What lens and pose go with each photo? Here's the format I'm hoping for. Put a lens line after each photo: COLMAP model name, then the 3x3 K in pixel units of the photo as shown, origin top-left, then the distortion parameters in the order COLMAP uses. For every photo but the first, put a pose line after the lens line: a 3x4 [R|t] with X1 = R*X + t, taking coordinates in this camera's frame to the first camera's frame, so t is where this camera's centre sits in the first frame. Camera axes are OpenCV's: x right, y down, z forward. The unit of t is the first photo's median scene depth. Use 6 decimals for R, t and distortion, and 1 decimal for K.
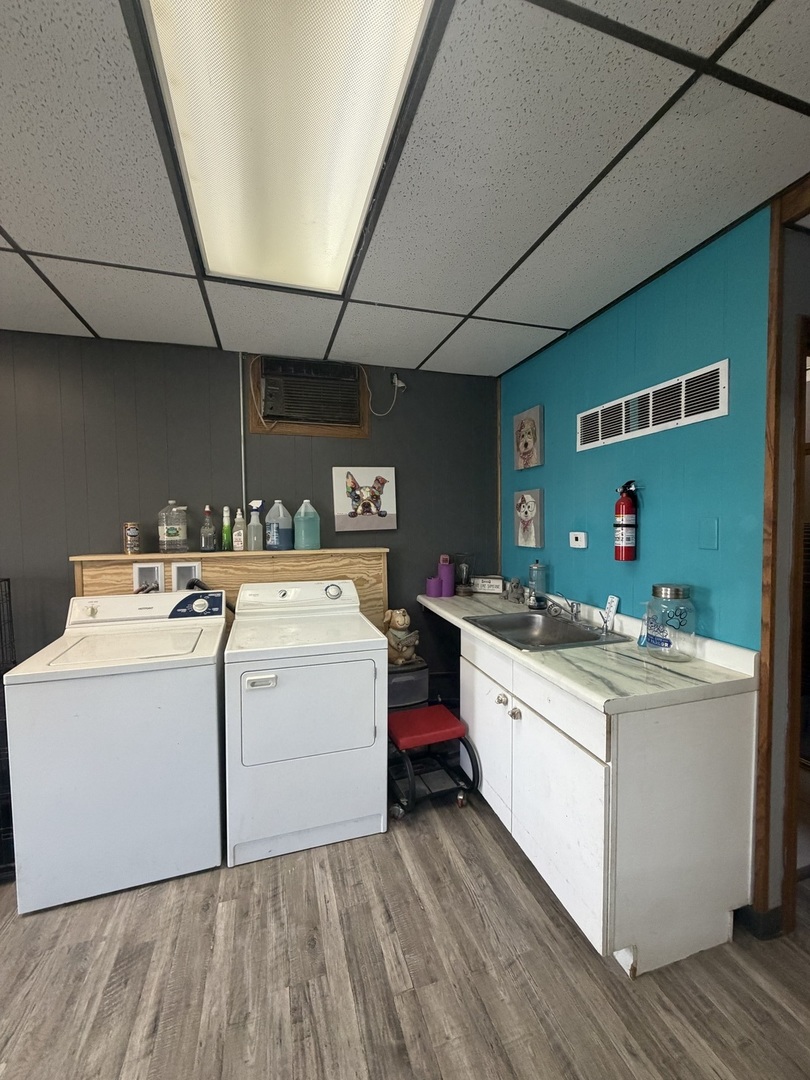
lens RADIAL K [[429.6, 0, 404.6], [0, 429.6, 537.7], [0, 0, 1]] dist [-0.001123, 0.000499]
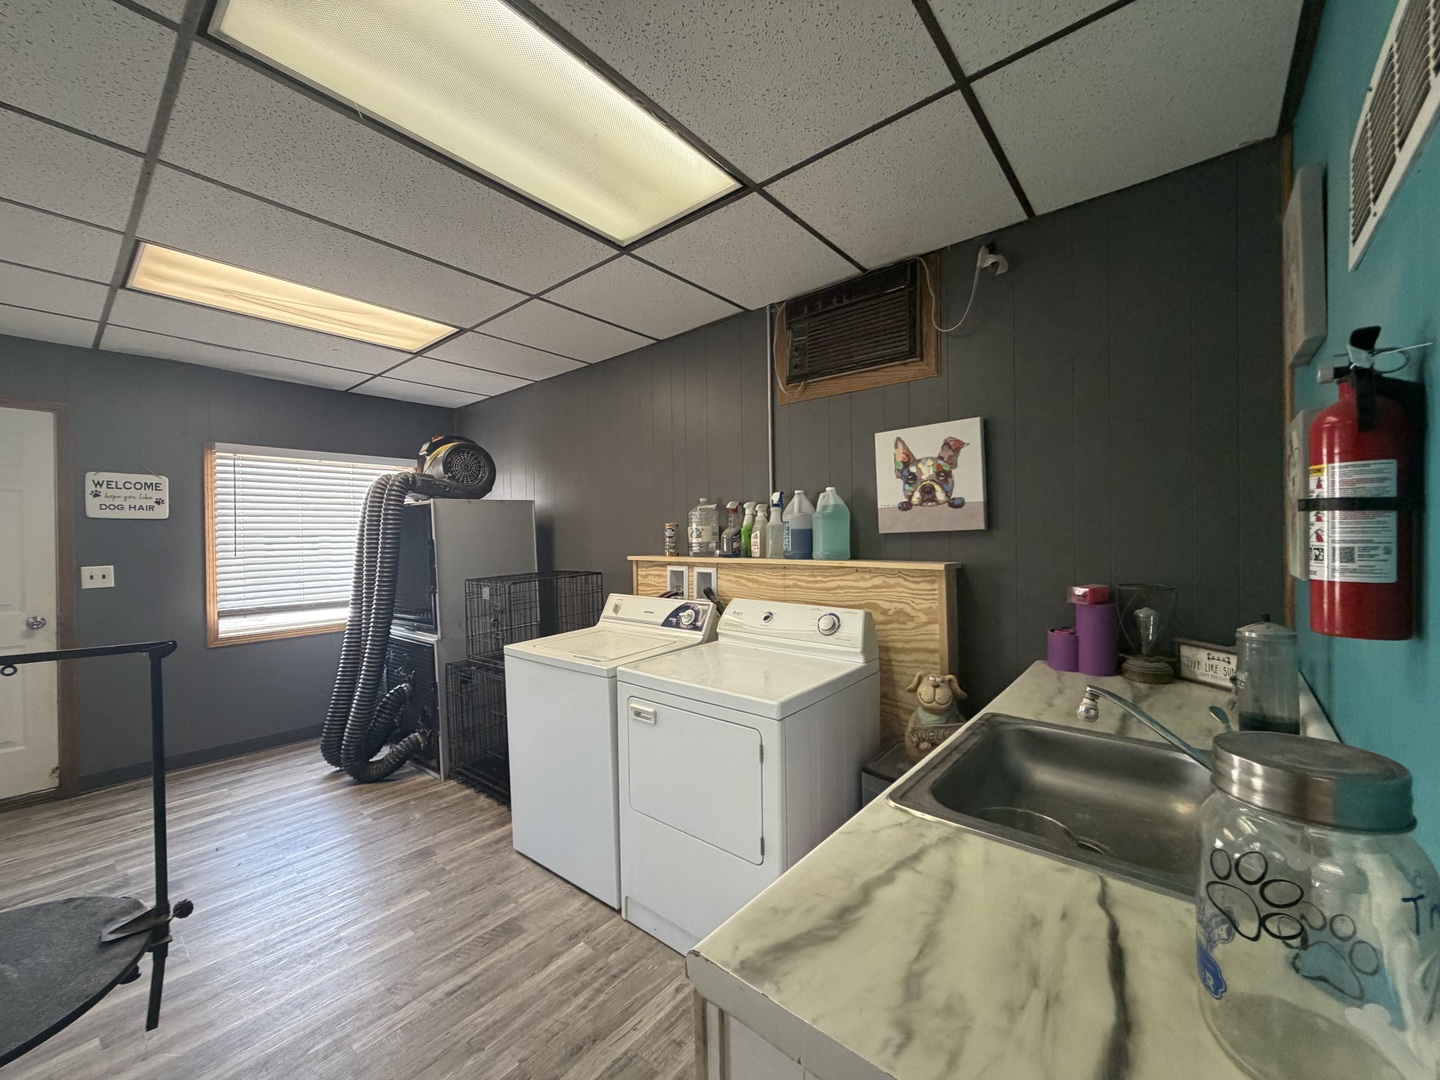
lens RADIAL K [[572.8, 0, 716.9], [0, 572.8, 541.1], [0, 0, 1]] dist [-0.001123, 0.000499]
pose [[0.538367, 0.011786, -0.842628, 0.564074], [-0.023204, 0.999730, -0.000843, 0.003834], [0.842391, 0.020006, 0.538496, 0.448292]]
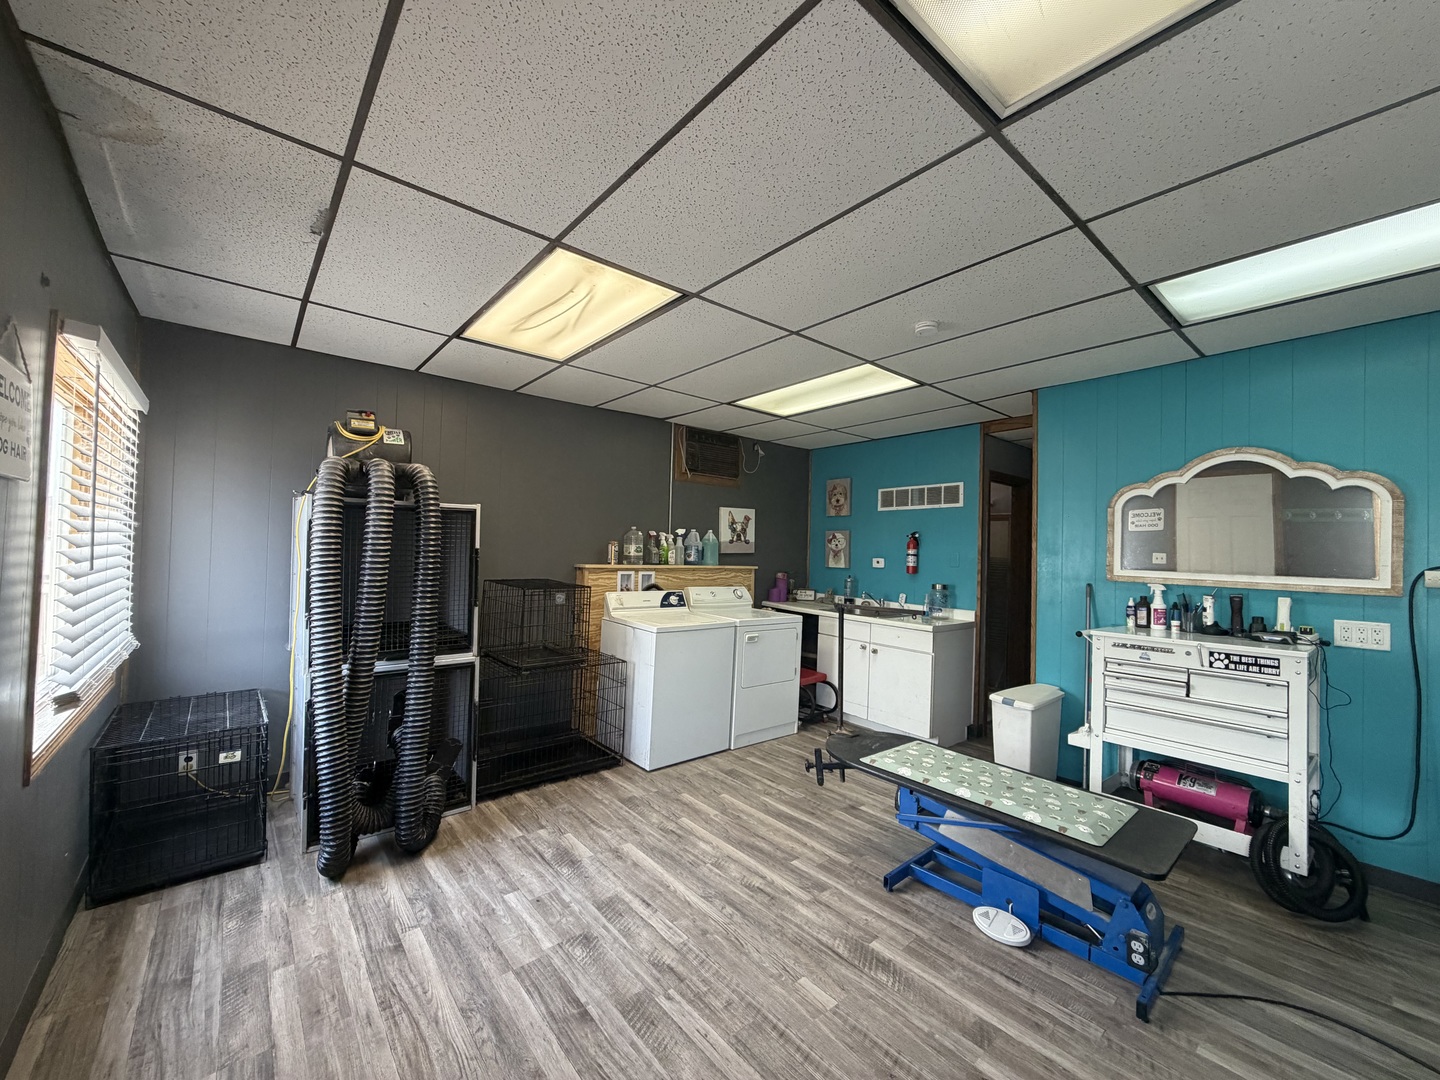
lens RADIAL K [[572.8, 0, 716.3], [0, 572.8, 540.2], [0, 0, 1]] dist [-0.001123, 0.000499]
pose [[0.923036, 0.042818, 0.382324, -1.169979], [-0.022769, 0.998125, -0.056812, 0.064825], [-0.384040, 0.043734, 0.922280, -0.932701]]
